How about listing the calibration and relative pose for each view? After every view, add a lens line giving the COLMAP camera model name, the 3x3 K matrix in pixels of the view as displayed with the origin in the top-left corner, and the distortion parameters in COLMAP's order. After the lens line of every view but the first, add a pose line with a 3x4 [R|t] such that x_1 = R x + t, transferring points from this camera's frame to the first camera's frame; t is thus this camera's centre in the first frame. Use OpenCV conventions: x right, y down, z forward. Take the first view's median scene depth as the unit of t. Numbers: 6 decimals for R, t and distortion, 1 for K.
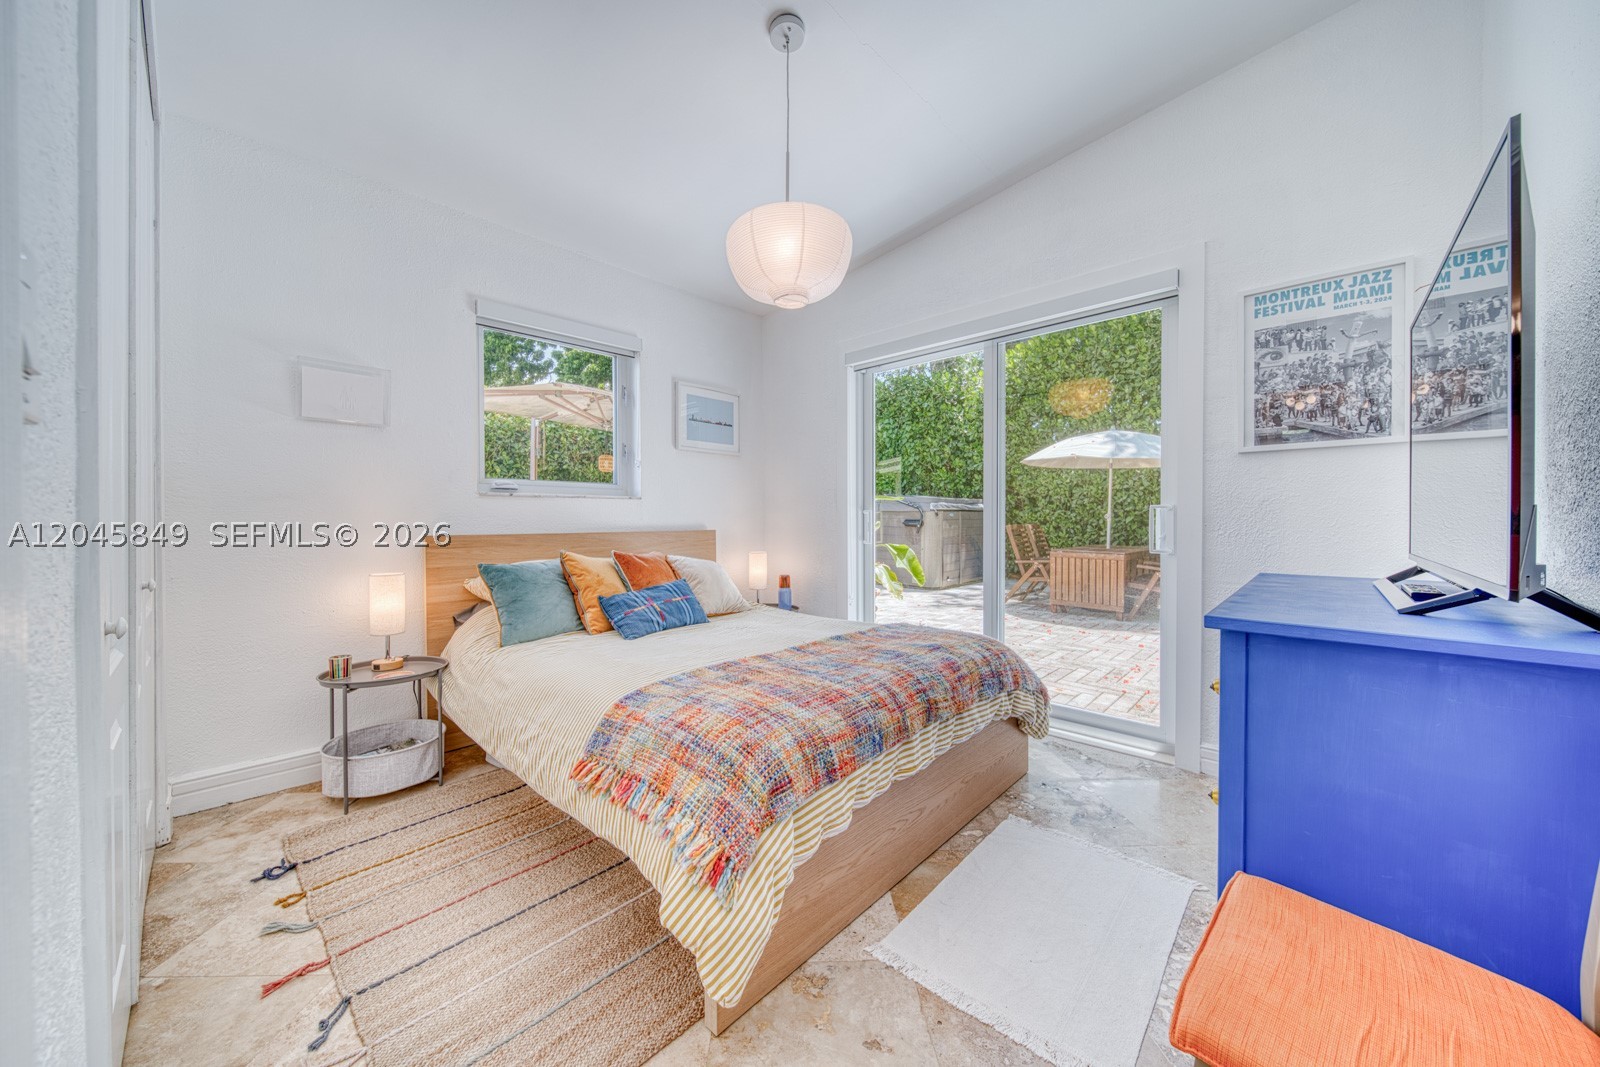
lens RADIAL K [[569.7, 0, 797.7], [0, 569.7, 524.4], [0, 0, 1]] dist [-0.000507, -0.000219]
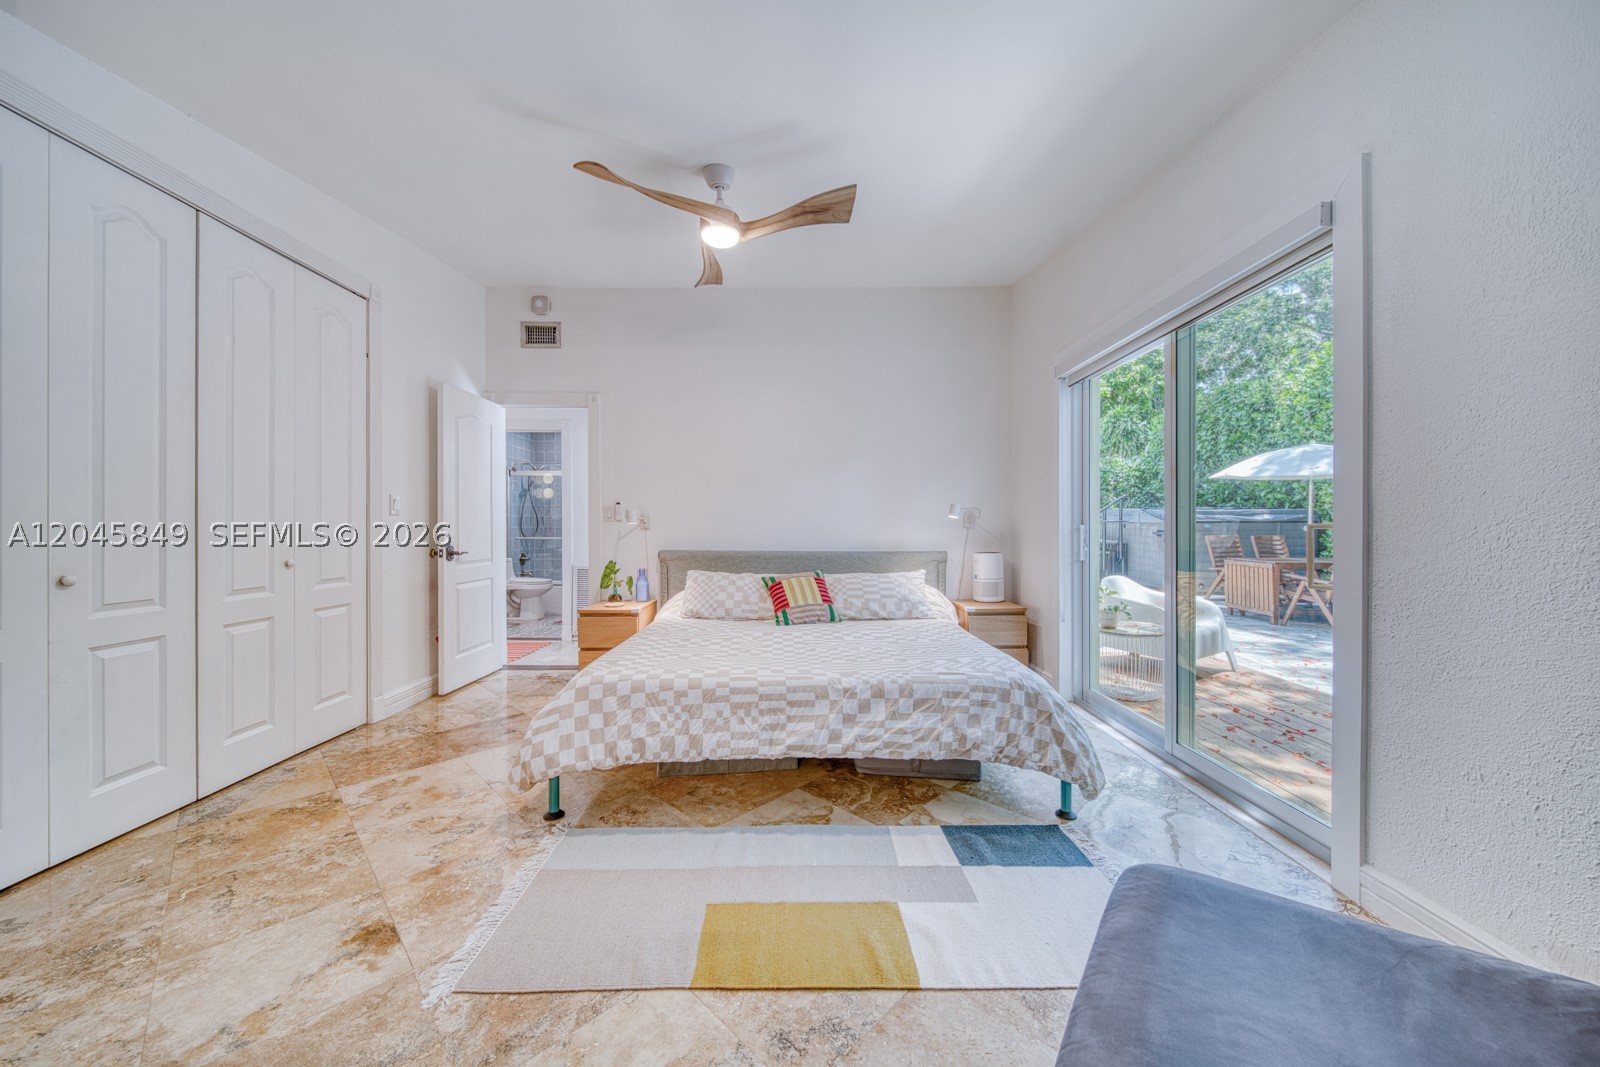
lens RADIAL K [[569.7, 0, 797.7], [0, 569.7, 524.4], [0, 0, 1]] dist [-0.000507, -0.000219]
pose [[0.688096, 0.001103, -0.725619, 0.413354], [-0.016398, 0.999767, -0.014029, 0.005790], [0.725435, 0.021552, 0.687953, -0.221458]]
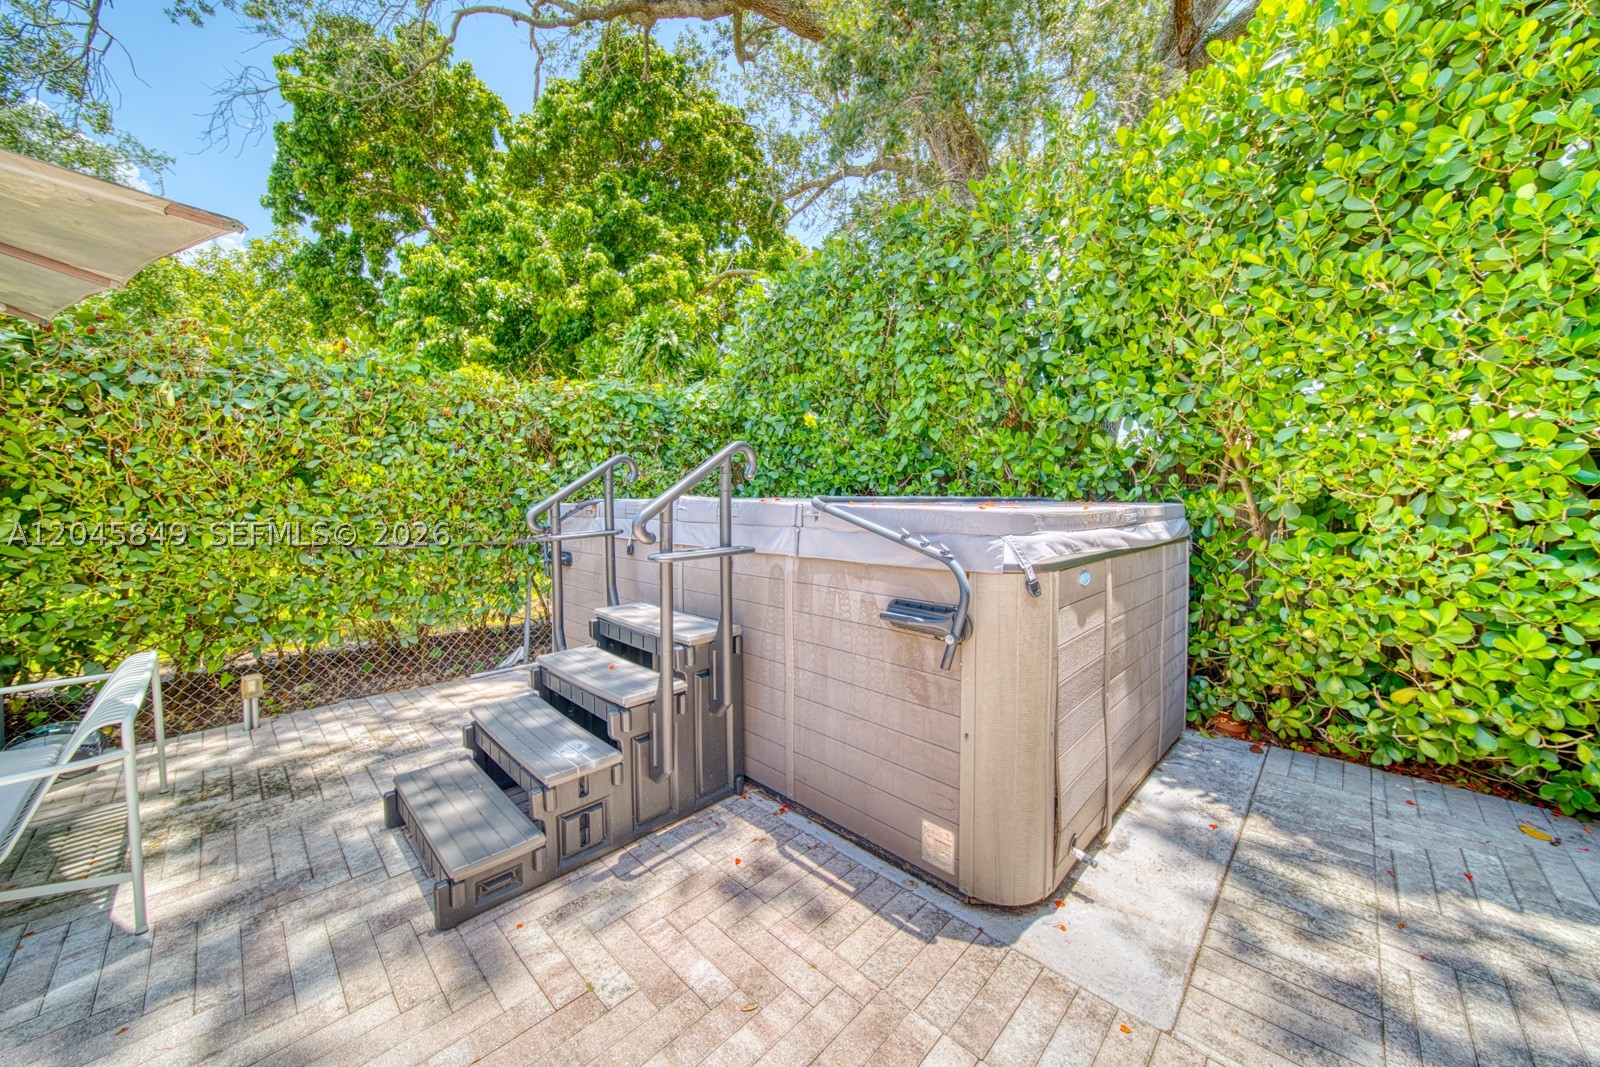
lens RADIAL K [[569.7, 0, 797.7], [0, 569.7, 524.4], [0, 0, 1]] dist [-0.000507, -0.000219]
pose [[0.999780, -0.009906, -0.018515, 0.122965], [0.010069, 0.999911, 0.008736, -0.034740], [0.018427, -0.008920, 0.999790, 0.607368]]
